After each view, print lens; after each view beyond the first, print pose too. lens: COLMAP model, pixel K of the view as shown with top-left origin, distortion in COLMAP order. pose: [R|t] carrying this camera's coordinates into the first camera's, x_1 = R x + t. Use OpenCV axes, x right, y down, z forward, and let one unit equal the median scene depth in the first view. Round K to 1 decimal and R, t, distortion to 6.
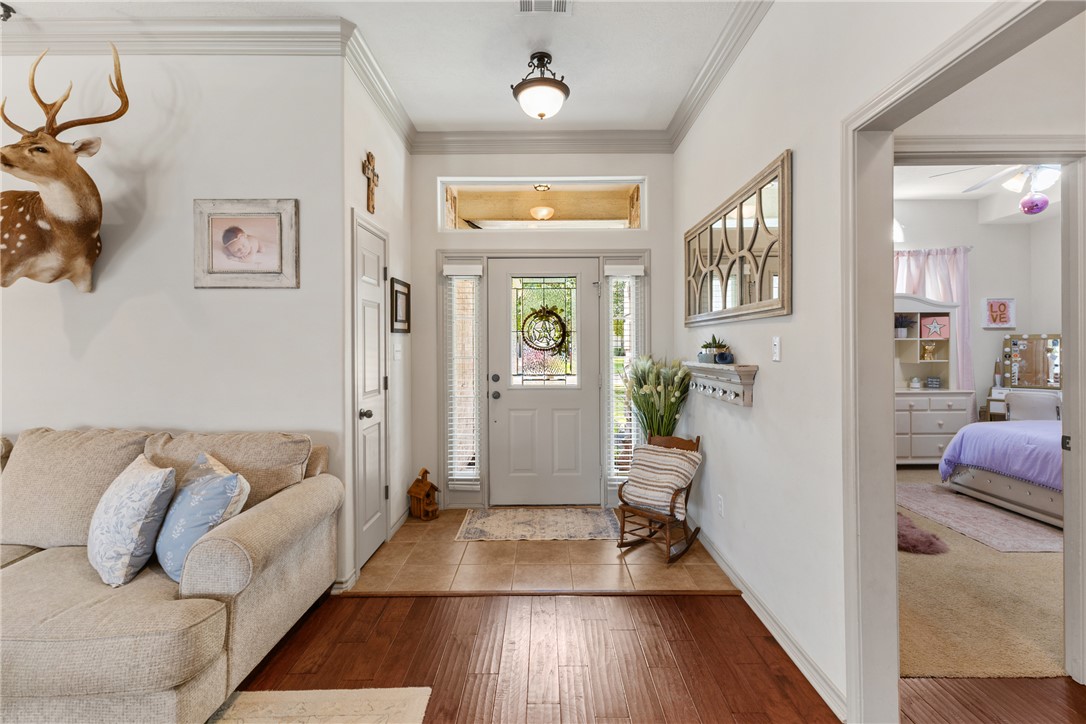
lens RADIAL K [[472.5, 0, 547.1], [0, 472.5, 343.8], [0, 0, 1]] dist [0.008635, 0.000283]
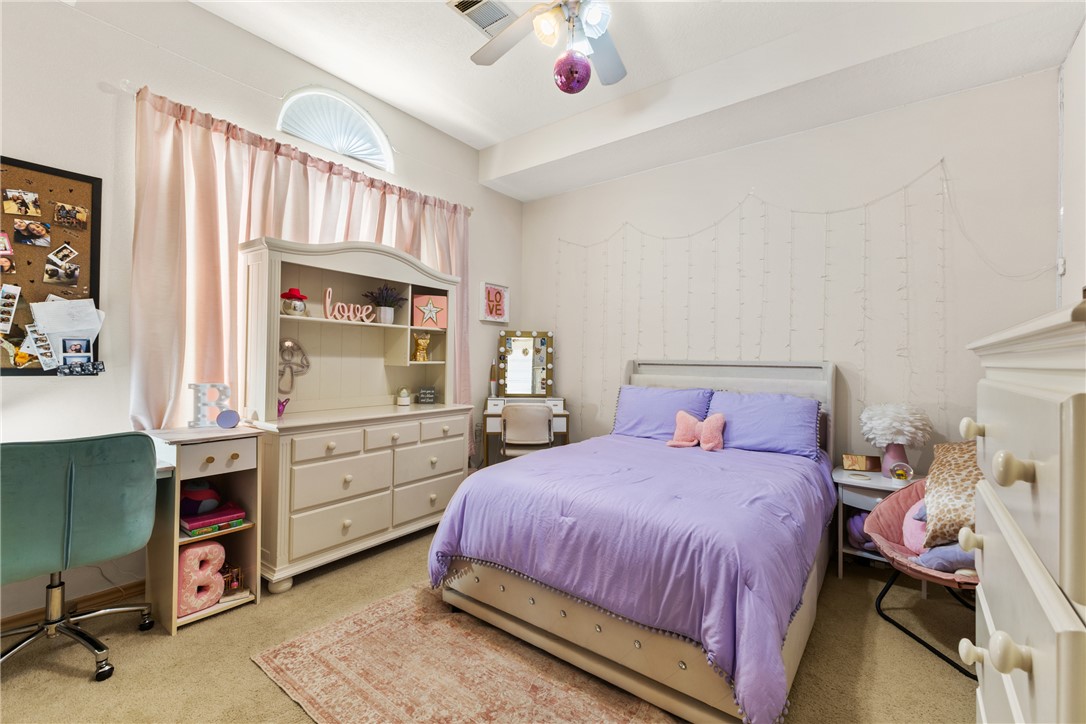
lens RADIAL K [[472.5, 0, 536.6], [0, 472.5, 359.4], [0, 0, 1]] dist [0.008635, 0.000283]
pose [[0.623797, 0.013536, 0.781469, 0.401612], [-0.021031, 0.999779, -0.000530, 0.029089], [-0.781303, -0.016104, 0.623944, 0.480910]]
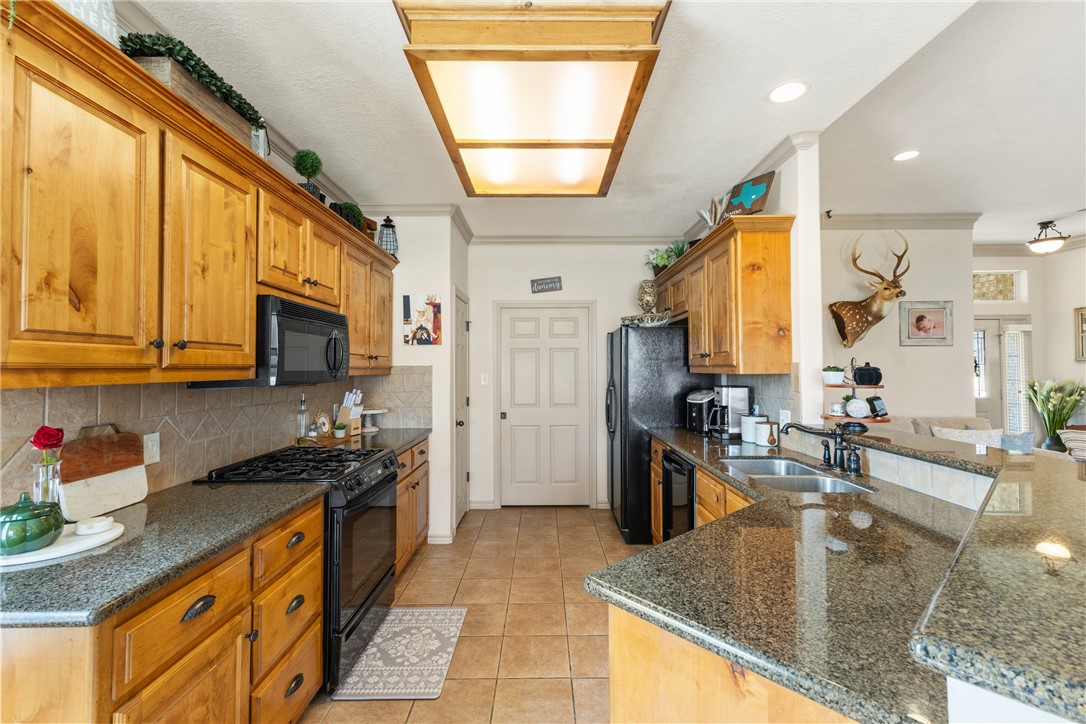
lens RADIAL K [[472.5, 0, 551.2], [0, 472.5, 361.9], [0, 0, 1]] dist [0.008635, 0.000283]
pose [[0.999976, -0.000424, 0.006872, -1.061958], [0.000452, 0.999992, -0.004045, -0.020390], [-0.006870, 0.004048, 0.999968, -0.469855]]
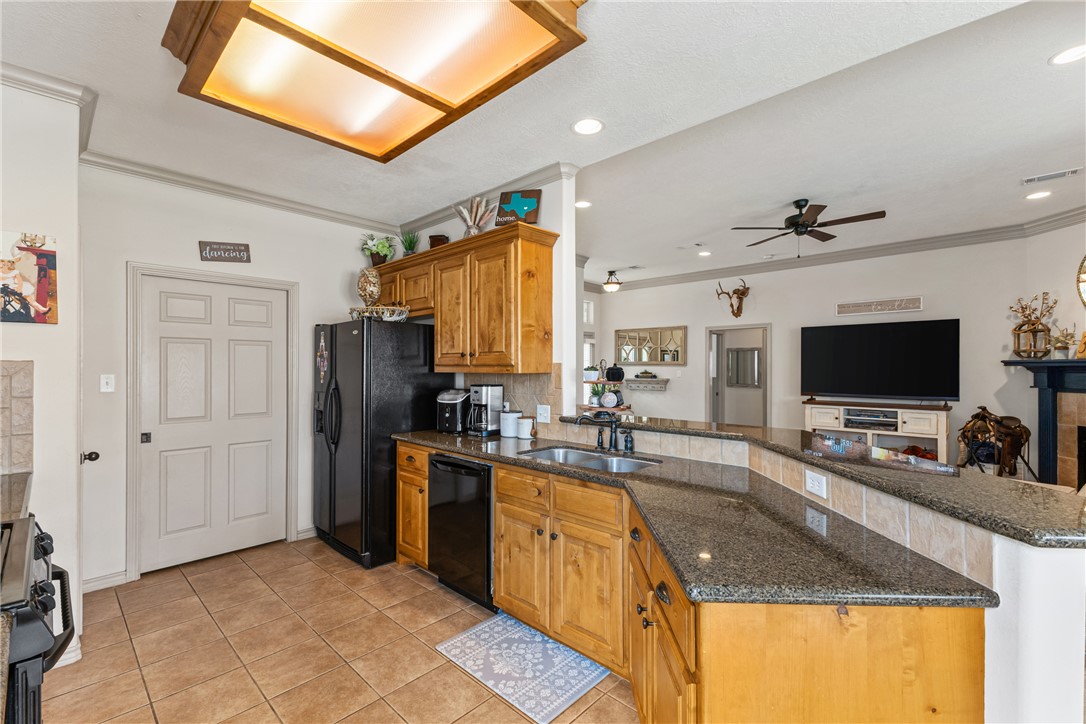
lens RADIAL K [[472.5, 0, 543.8], [0, 472.5, 370.5], [0, 0, 1]] dist [0.008635, 0.000283]
pose [[0.687516, 0.000809, 0.726169, -1.240374], [-0.010252, 0.999911, 0.008592, -0.017013], [-0.726097, -0.013352, 0.687463, -0.343473]]
